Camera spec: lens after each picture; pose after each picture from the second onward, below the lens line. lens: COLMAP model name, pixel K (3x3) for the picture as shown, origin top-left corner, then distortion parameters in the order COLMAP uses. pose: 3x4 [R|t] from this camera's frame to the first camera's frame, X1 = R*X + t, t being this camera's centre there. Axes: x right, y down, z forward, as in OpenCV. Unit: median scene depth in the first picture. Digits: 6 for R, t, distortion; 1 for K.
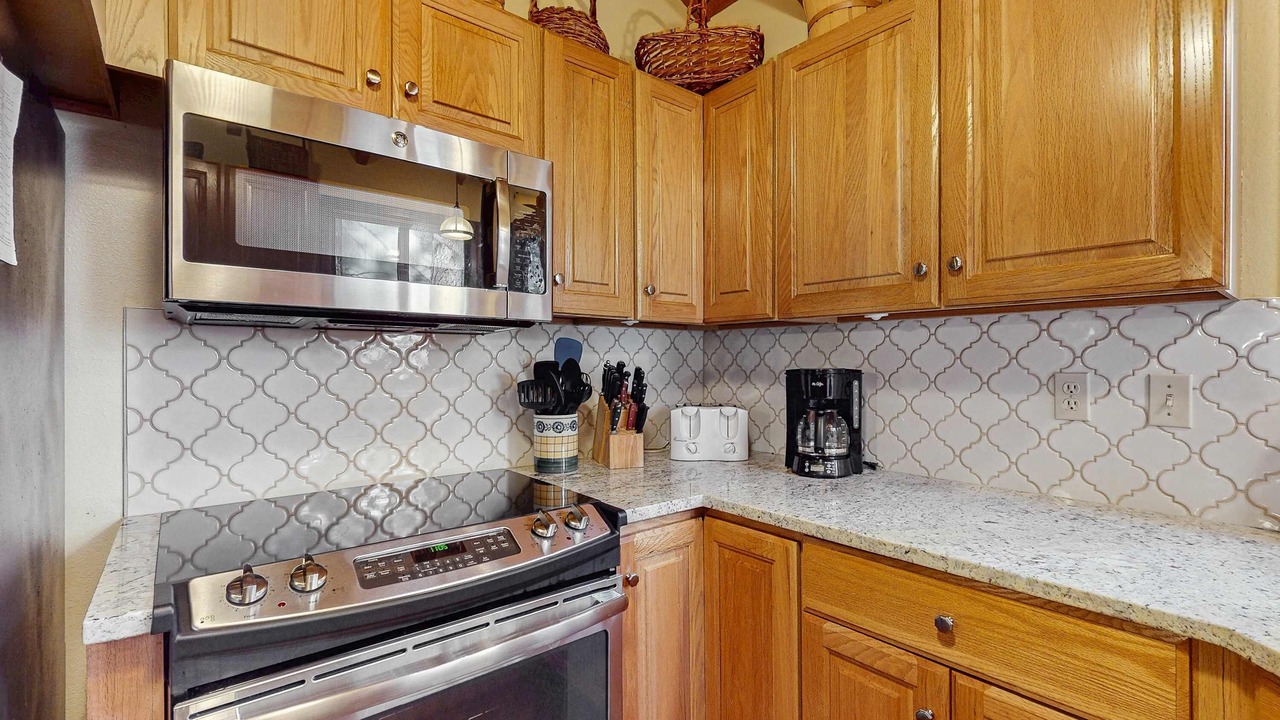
lens RADIAL K [[567.4, 0, 637.7], [0, 567.4, 362.7], [0, 0, 1]] dist [0.002498, 0.000518]
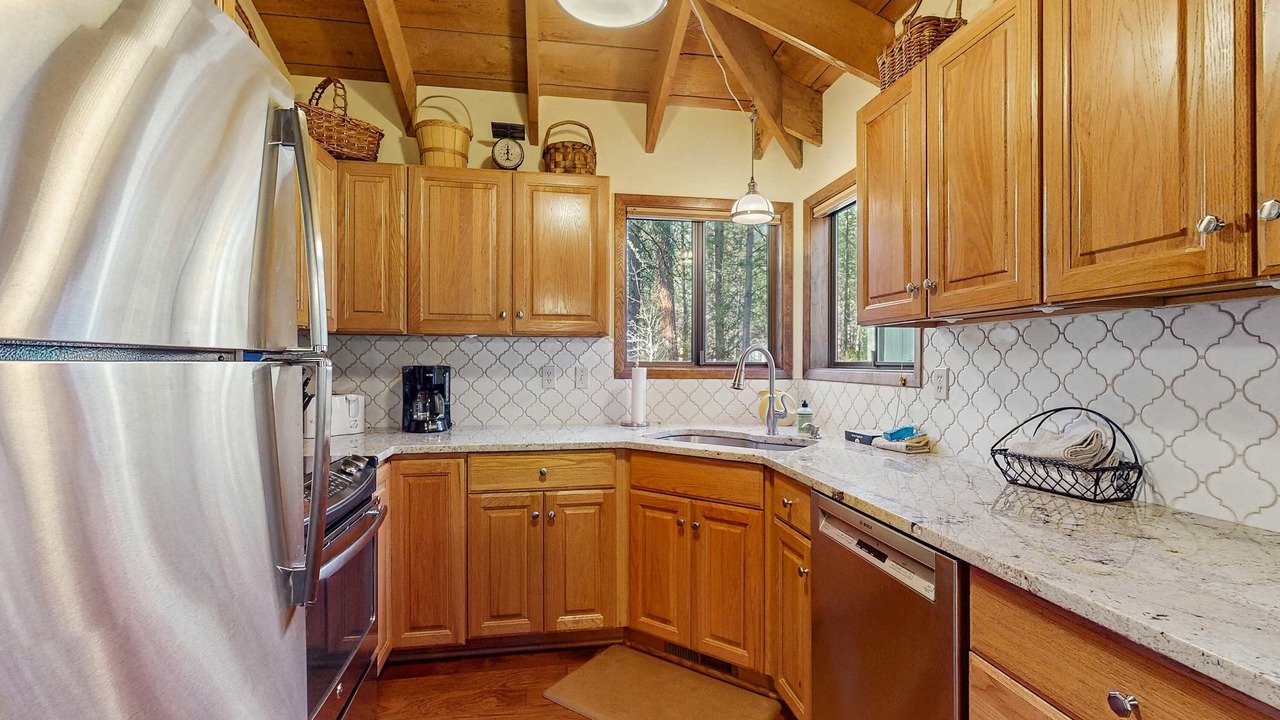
lens RADIAL K [[567.4, 0, 640.2], [0, 567.4, 360.8], [0, 0, 1]] dist [0.002498, 0.000518]
pose [[0.490101, 0.002538, 0.871662, -0.907177], [-0.000813, 0.999997, -0.002454, 0.001068], [-0.871665, 0.000494, 0.490101, -0.352301]]
